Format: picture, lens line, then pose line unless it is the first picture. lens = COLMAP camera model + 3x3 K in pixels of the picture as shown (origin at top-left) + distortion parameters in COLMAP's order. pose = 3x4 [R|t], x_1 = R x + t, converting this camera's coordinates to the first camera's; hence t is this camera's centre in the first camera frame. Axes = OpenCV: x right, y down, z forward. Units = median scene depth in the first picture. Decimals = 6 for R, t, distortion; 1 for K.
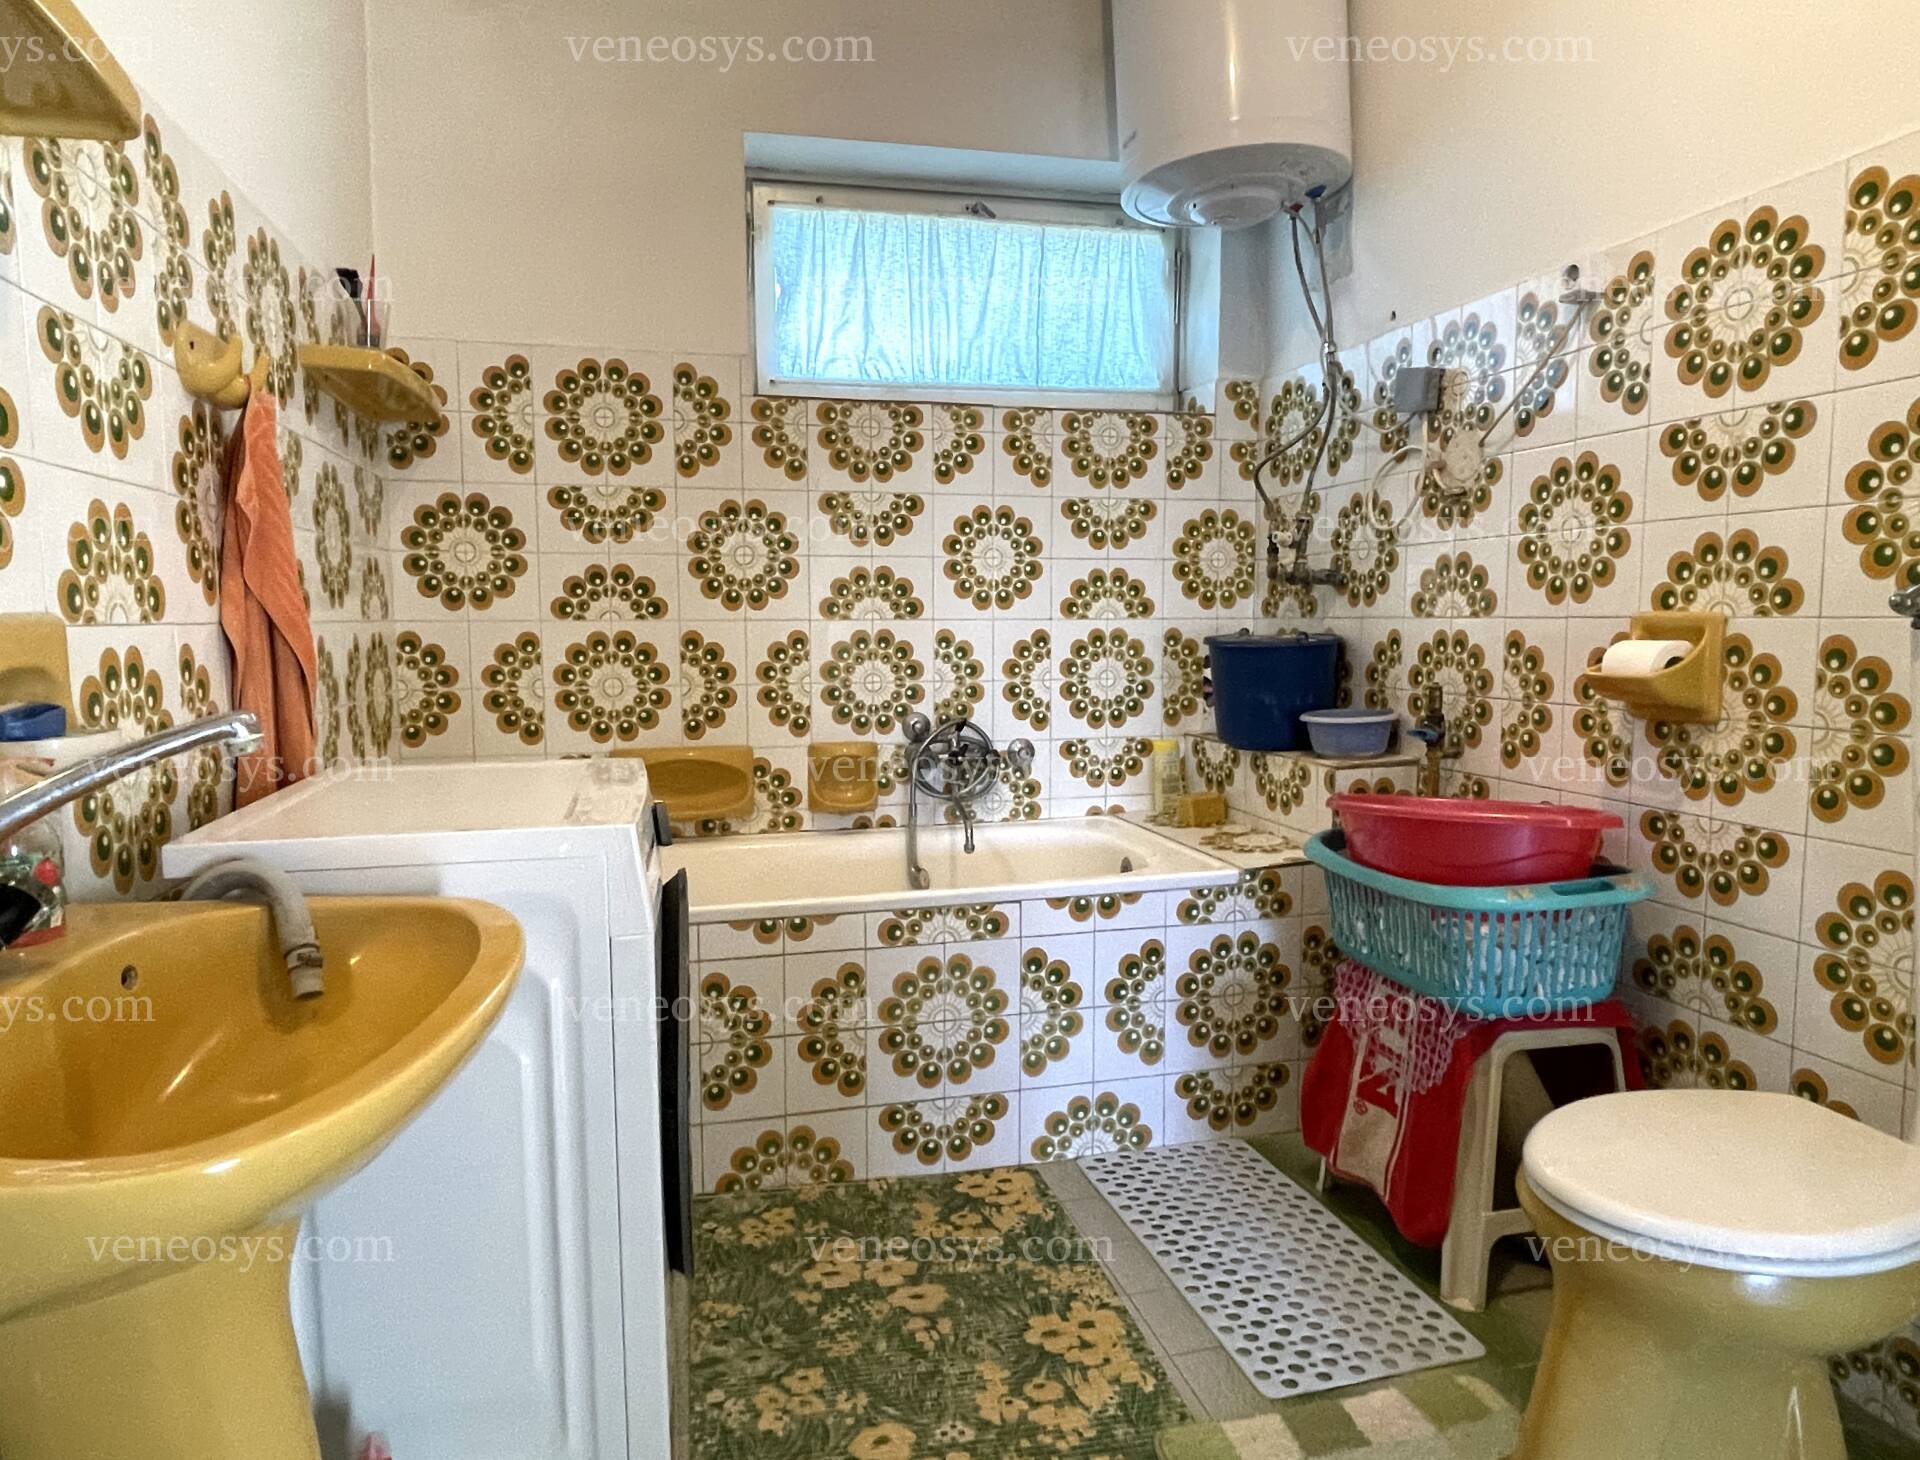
lens RADIAL K [[1234.0, 0, 959.3], [0, 1234.0, 730.4], [0, 0, 1]] dist [0.008877, -0.010642]
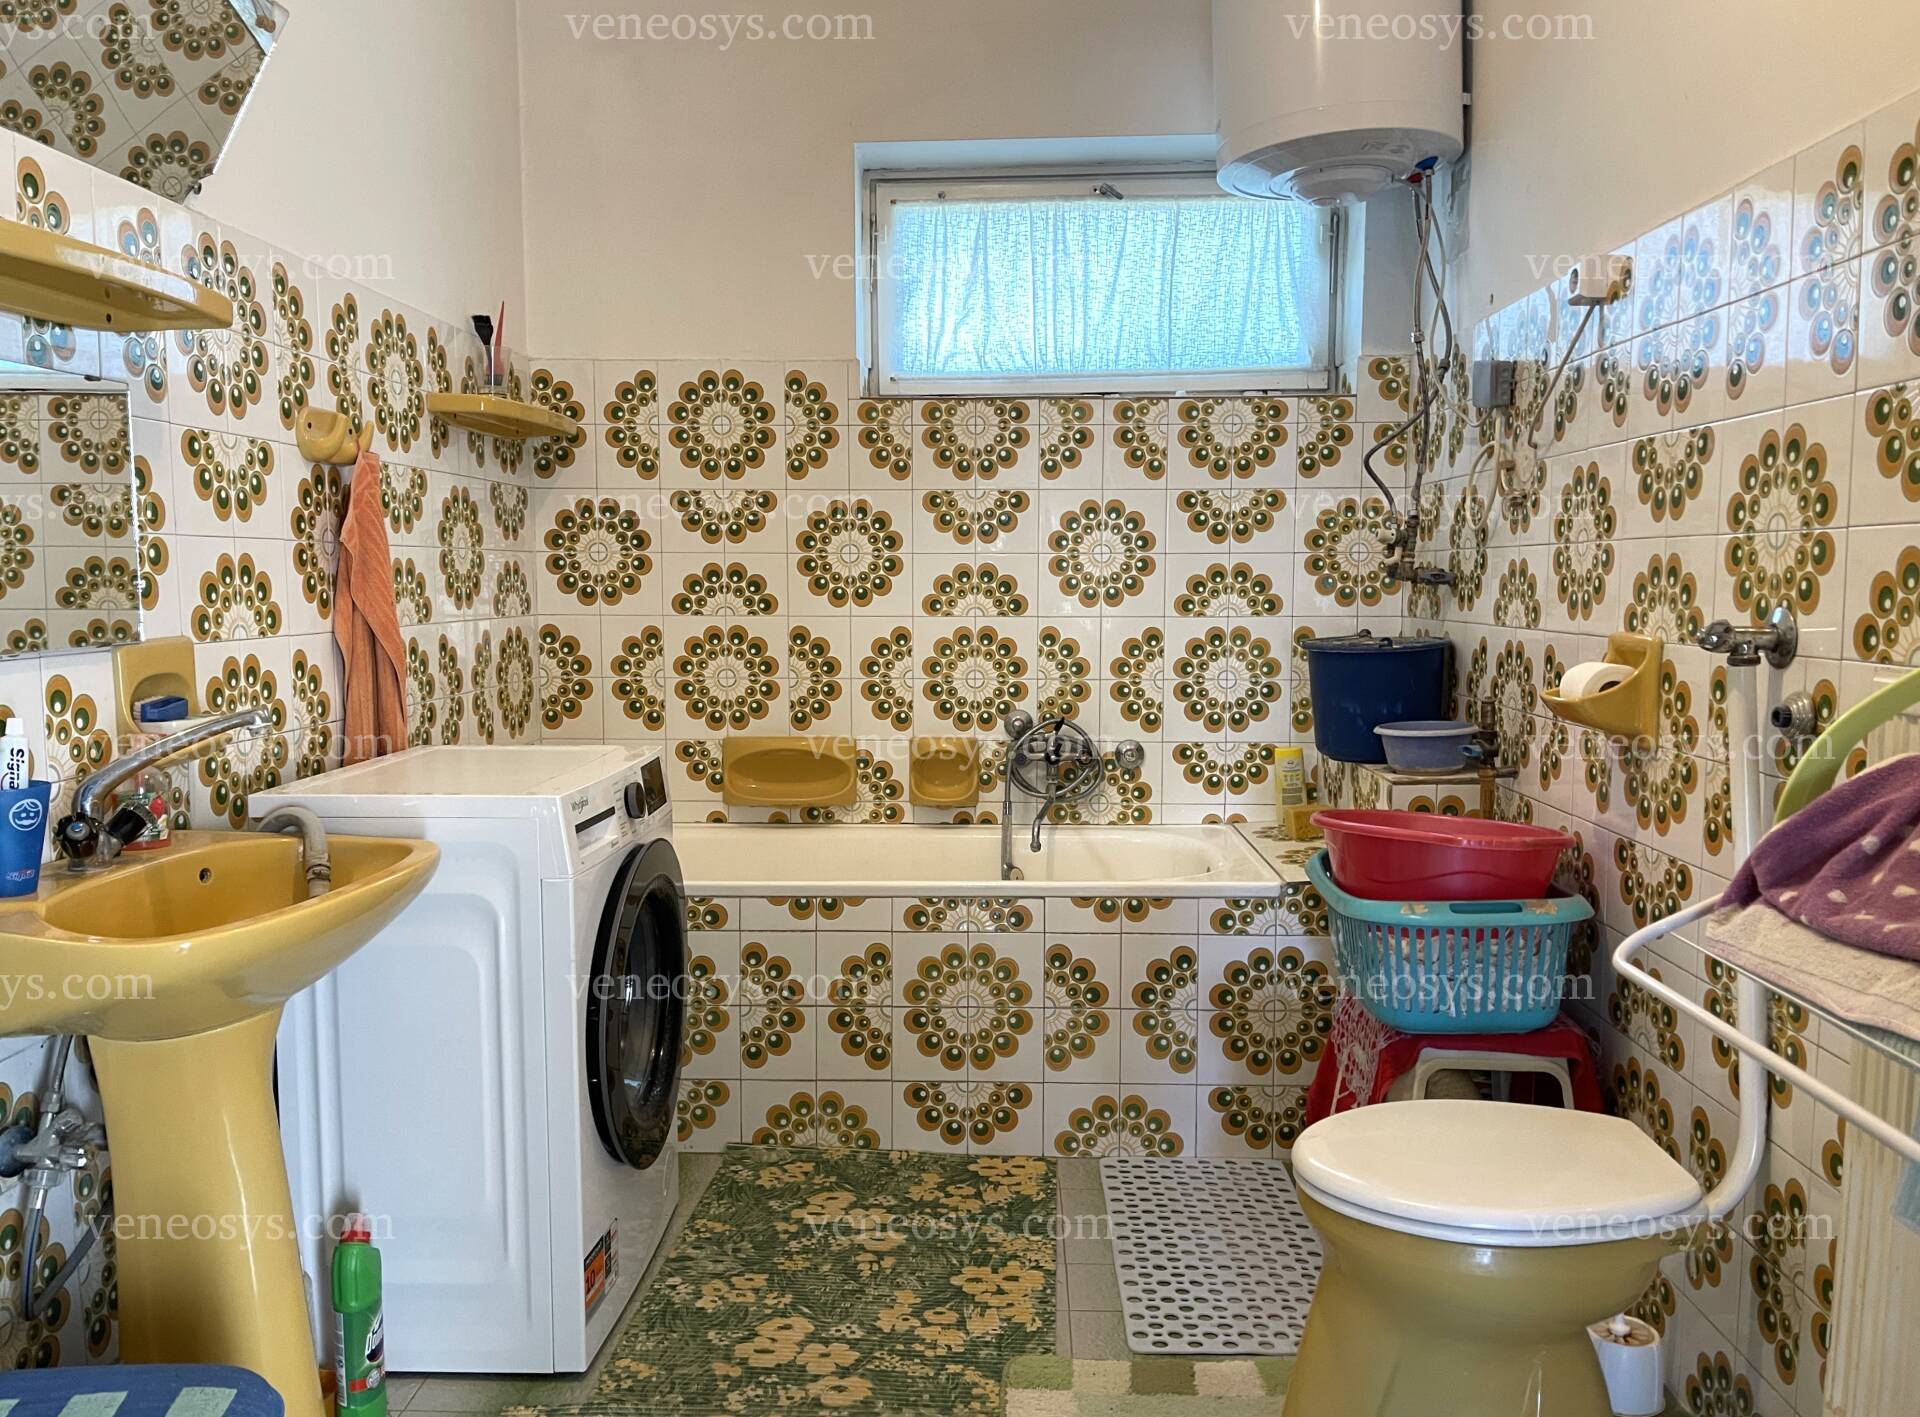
lens RADIAL K [[1592.9, 0, 960.5], [0, 1592.9, 722.6], [0, 0, 1]] dist [0.063889, -0.008723]
pose [[0.957113, 0.031618, -0.287985, 0.321638], [-0.030469, 0.999500, 0.008471, -0.015526], [0.288109, 0.000667, 0.957597, -0.265433]]
